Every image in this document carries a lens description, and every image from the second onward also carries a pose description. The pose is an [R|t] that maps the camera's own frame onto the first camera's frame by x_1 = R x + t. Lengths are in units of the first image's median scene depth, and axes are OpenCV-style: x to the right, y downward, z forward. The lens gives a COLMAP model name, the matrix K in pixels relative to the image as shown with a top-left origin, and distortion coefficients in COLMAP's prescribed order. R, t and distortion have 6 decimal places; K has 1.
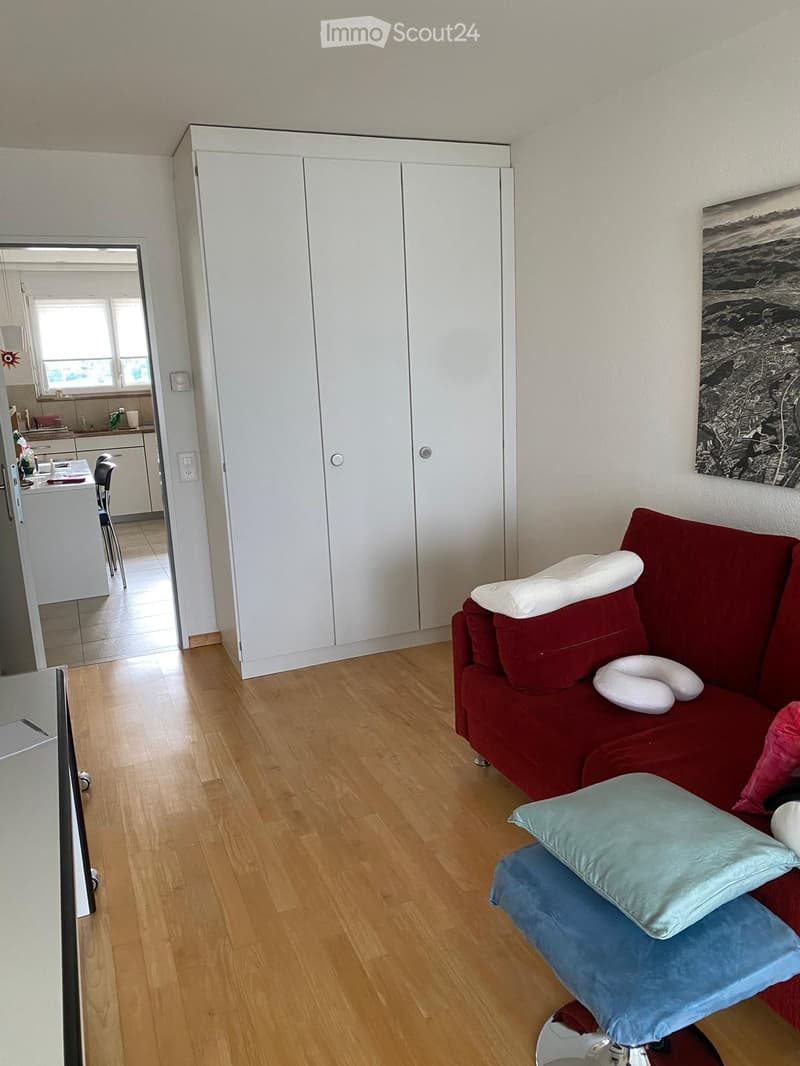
lens RADIAL K [[812.2, 0, 400.0], [0, 812.2, 533.0], [0, 0, 1]] dist [-0.001982, -0.005365]
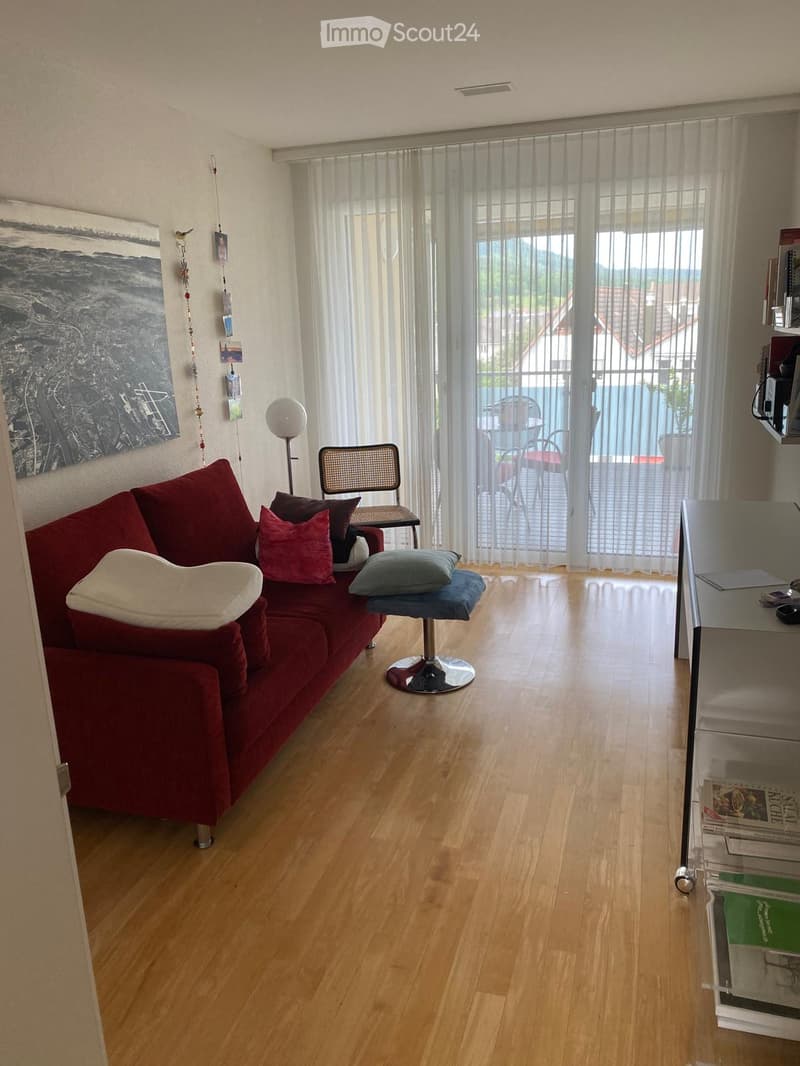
lens RADIAL K [[812.2, 0, 400.0], [0, 812.2, 533.0], [0, 0, 1]] dist [-0.001982, -0.005365]
pose [[-0.763303, -0.095474, 0.638947, -0.599113], [0.204893, 0.902186, 0.379578, -0.296108], [-0.612689, 0.420648, -0.669079, 1.443866]]
